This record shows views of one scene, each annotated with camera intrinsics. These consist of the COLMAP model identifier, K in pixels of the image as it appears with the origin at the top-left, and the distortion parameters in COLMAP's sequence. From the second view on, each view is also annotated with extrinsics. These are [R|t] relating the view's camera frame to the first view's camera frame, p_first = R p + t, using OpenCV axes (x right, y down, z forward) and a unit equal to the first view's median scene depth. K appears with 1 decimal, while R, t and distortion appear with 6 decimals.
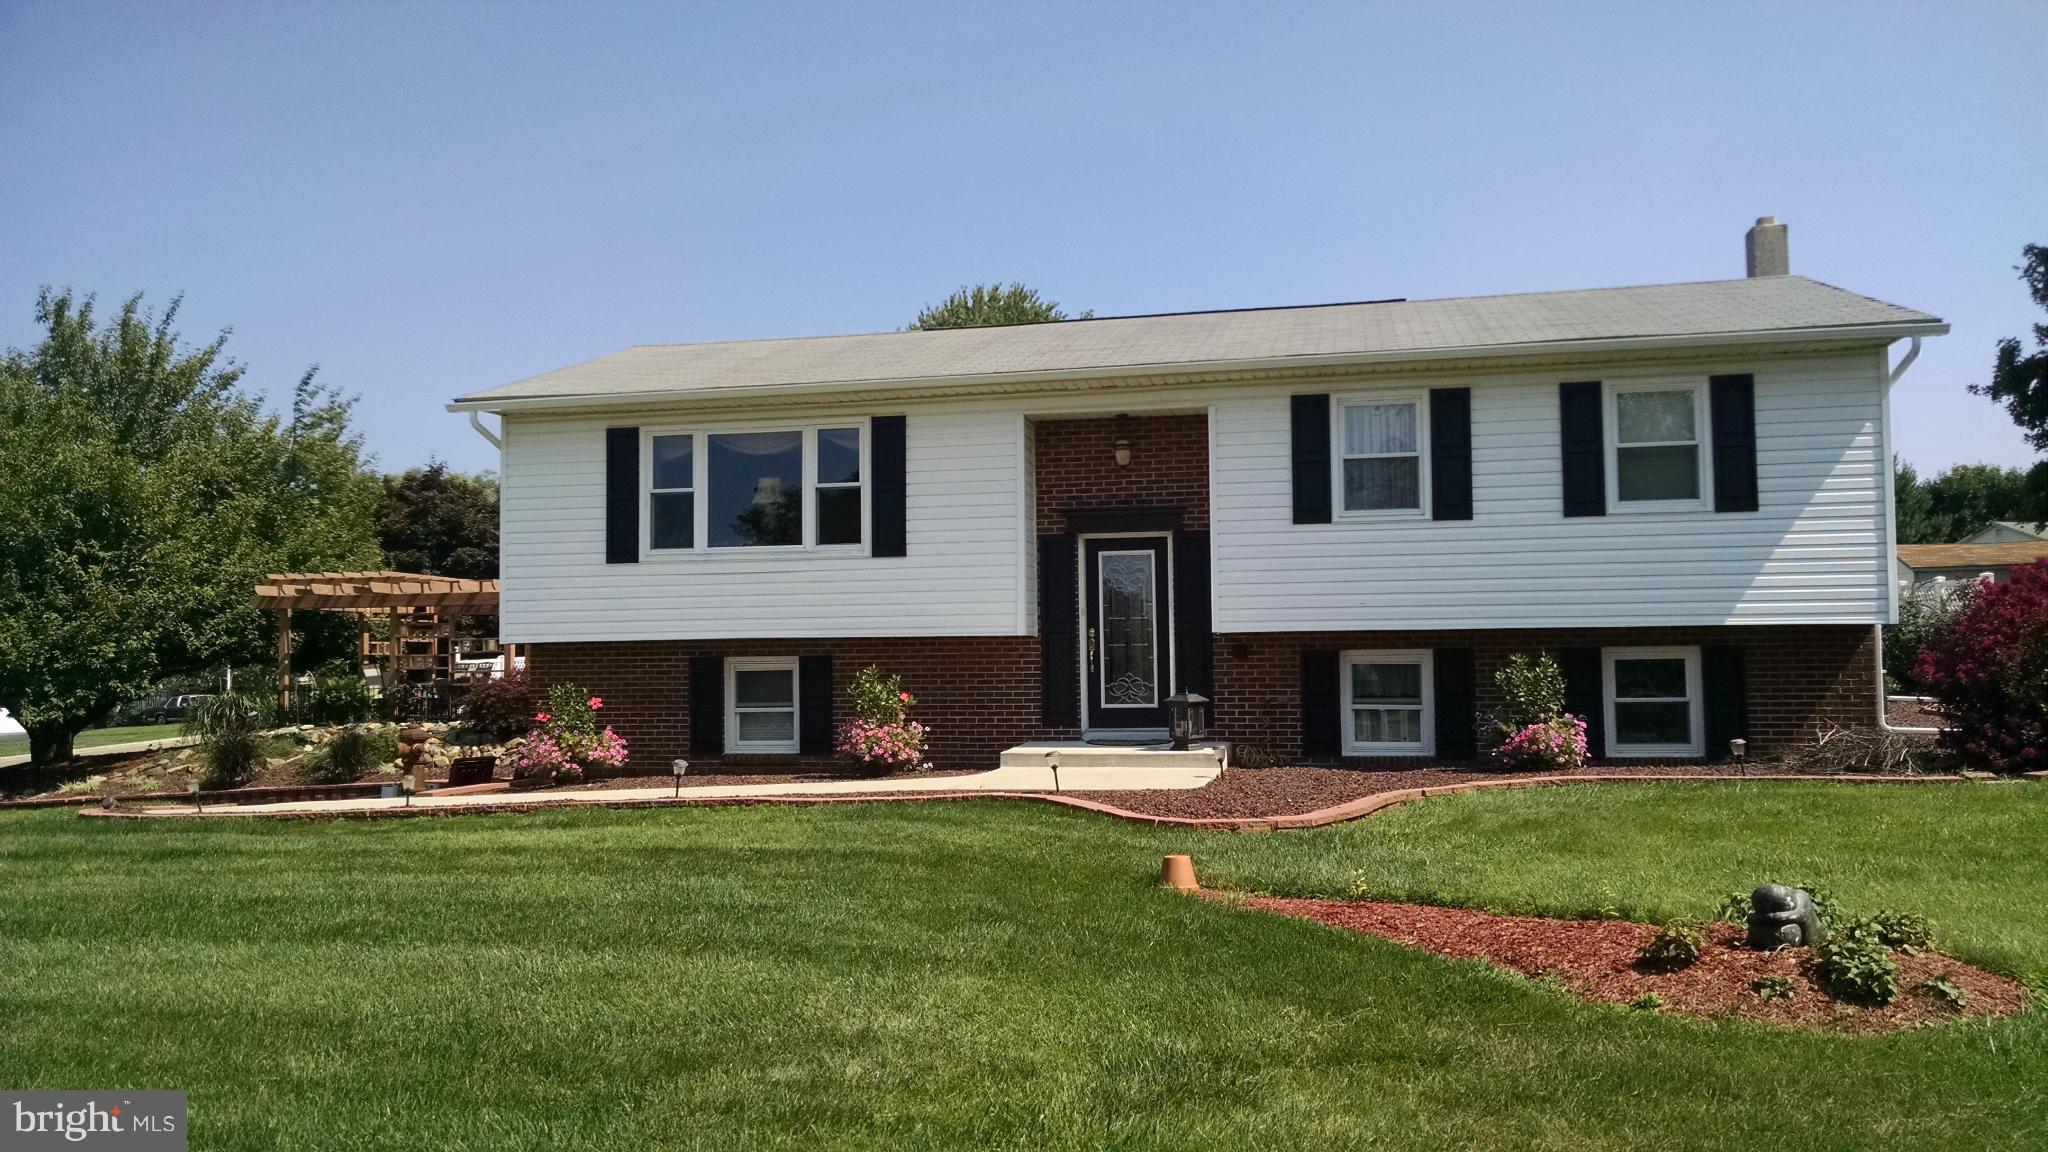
lens RADIAL K [[1504.5, 0, 1024.0], [0, 1504.5, 576.0], [0, 0, 1]] dist [0.036005, -0.066548]
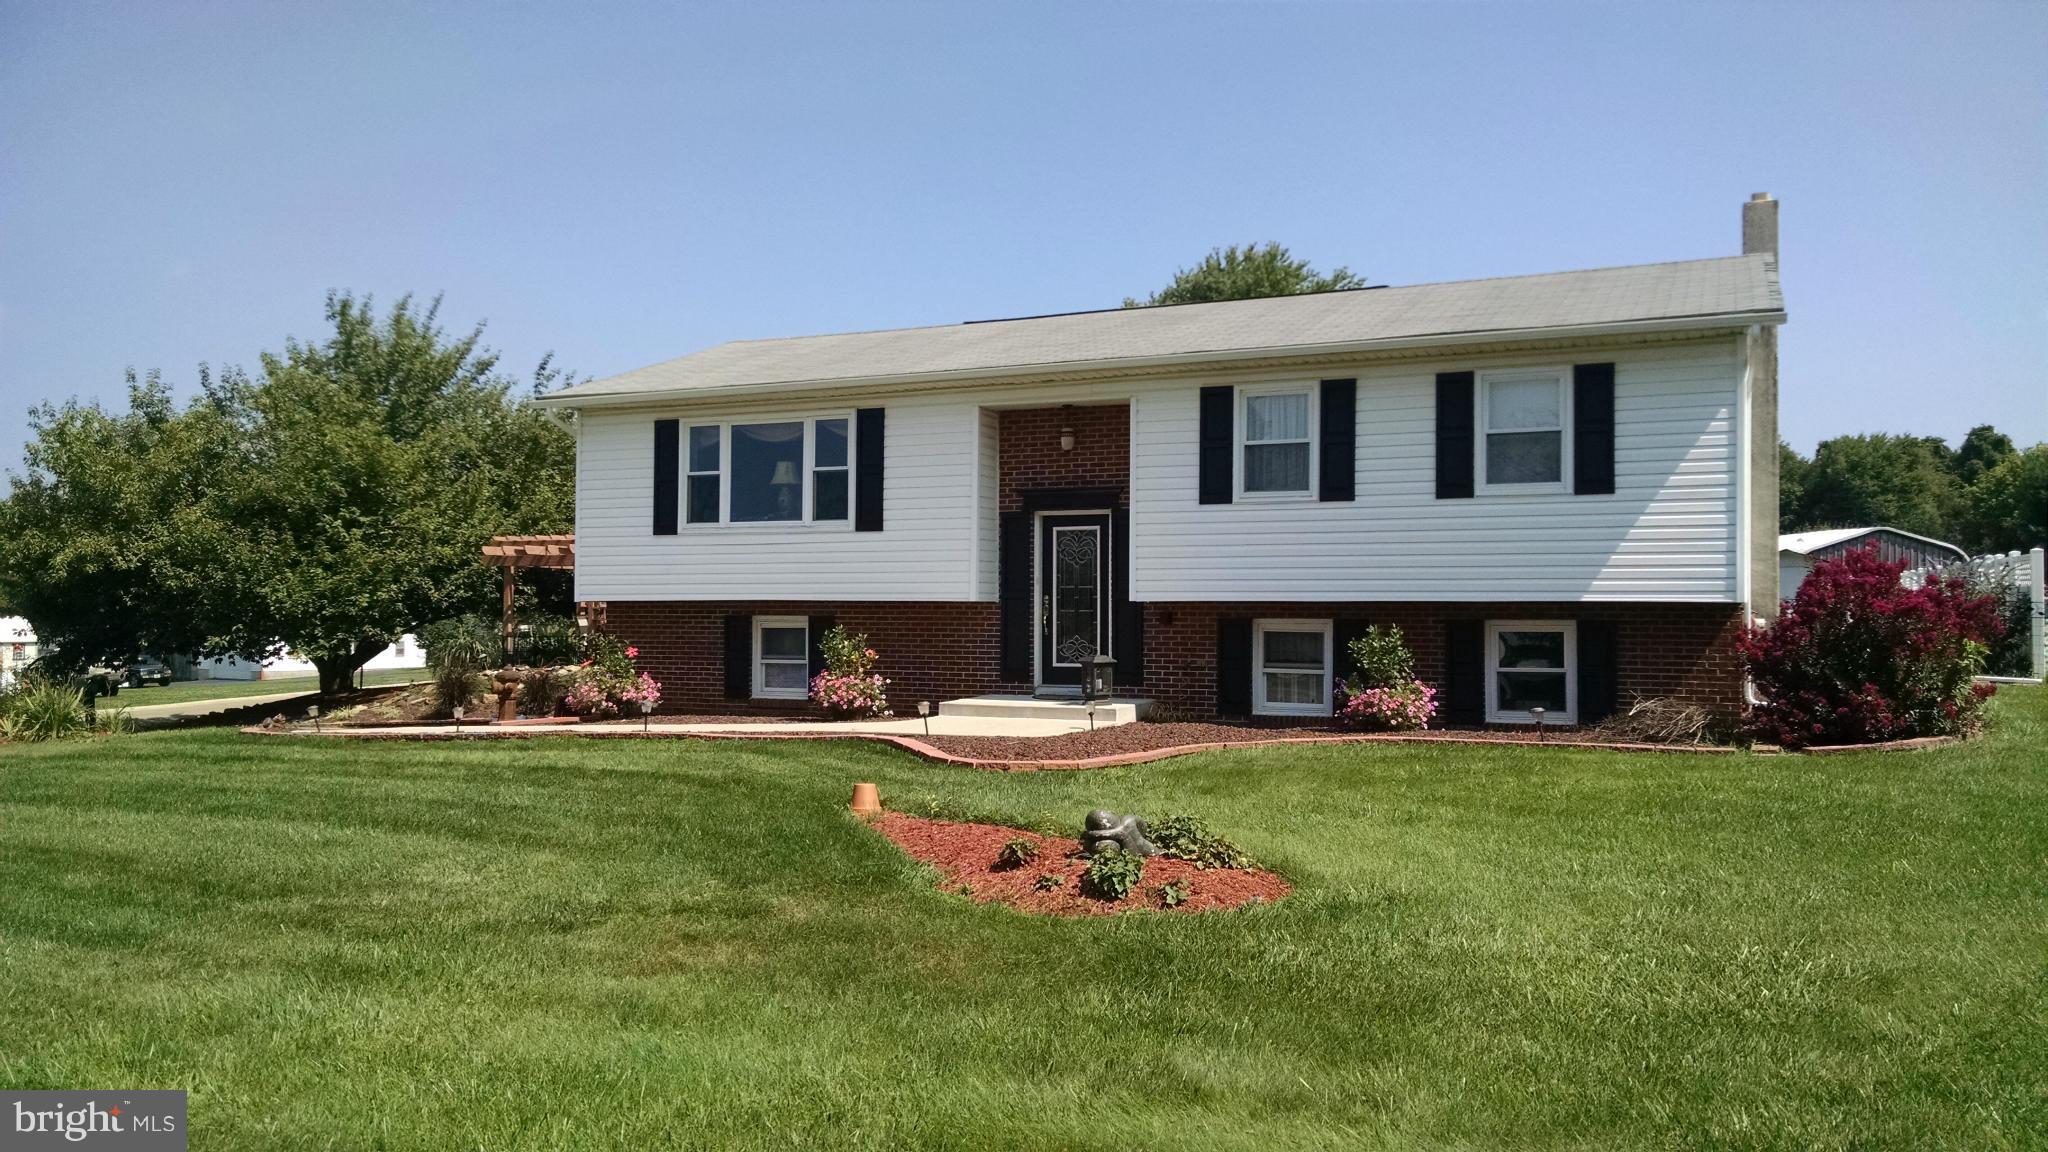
lens RADIAL K [[1504.5, 0, 1024.0], [0, 1504.5, 576.0], [0, 0, 1]] dist [0.036005, -0.066548]
pose [[0.978607, 0.010344, -0.205476, 0.265388], [-0.004413, 0.999561, 0.029303, -0.012872], [0.205689, -0.027770, 0.978223, -0.103594]]
